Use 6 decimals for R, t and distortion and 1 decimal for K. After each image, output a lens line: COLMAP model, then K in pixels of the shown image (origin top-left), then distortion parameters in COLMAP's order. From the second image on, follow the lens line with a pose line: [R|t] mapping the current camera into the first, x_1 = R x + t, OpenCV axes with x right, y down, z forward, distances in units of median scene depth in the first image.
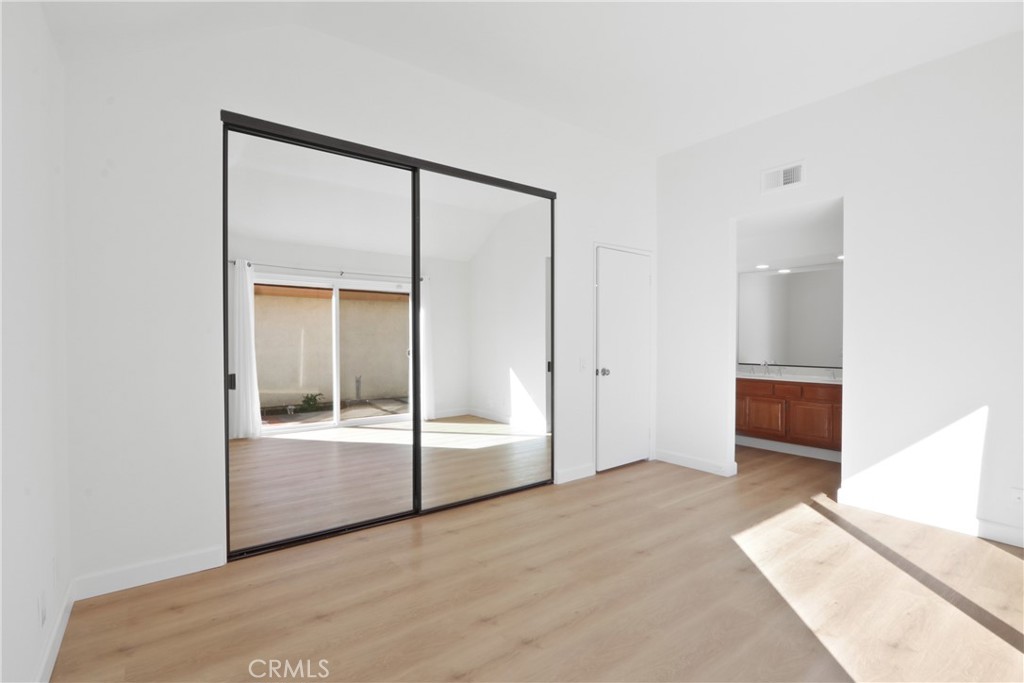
lens RADIAL K [[474.7, 0, 513.6], [0, 474.7, 340.8], [0, 0, 1]] dist [-0.014334, 0.000822]
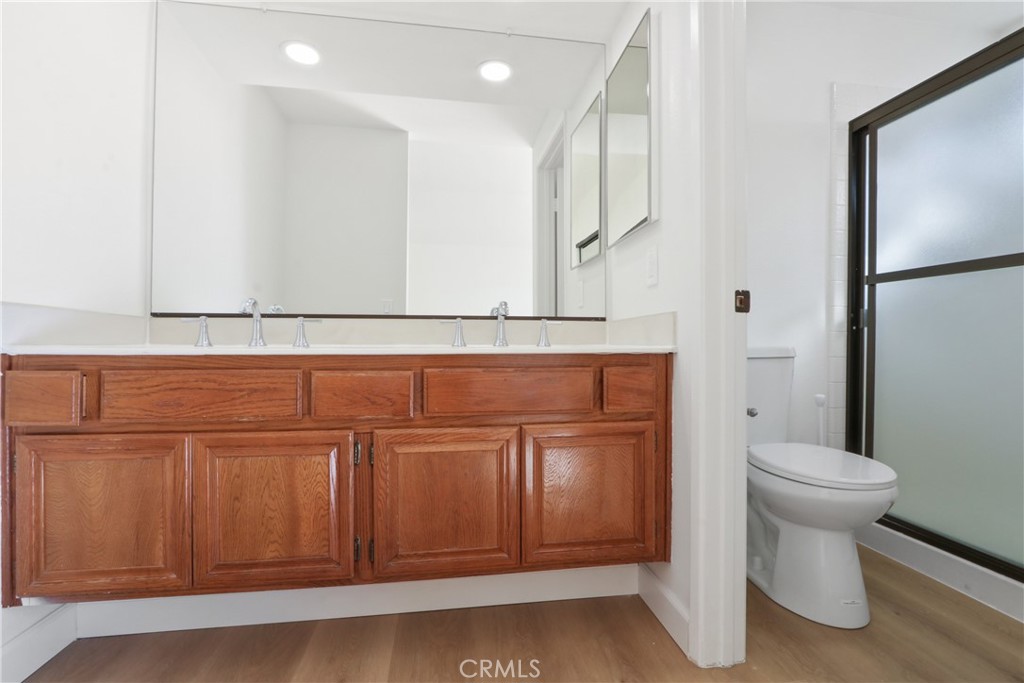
lens RADIAL K [[474.7, 0, 513.3], [0, 474.7, 342.3], [0, 0, 1]] dist [-0.014334, 0.000822]
pose [[0.478822, 0.002830, 0.877908, 0.390739], [0.004116, 0.999977, -0.005468, 0.079315], [-0.877902, 0.006232, 0.478799, 0.795686]]
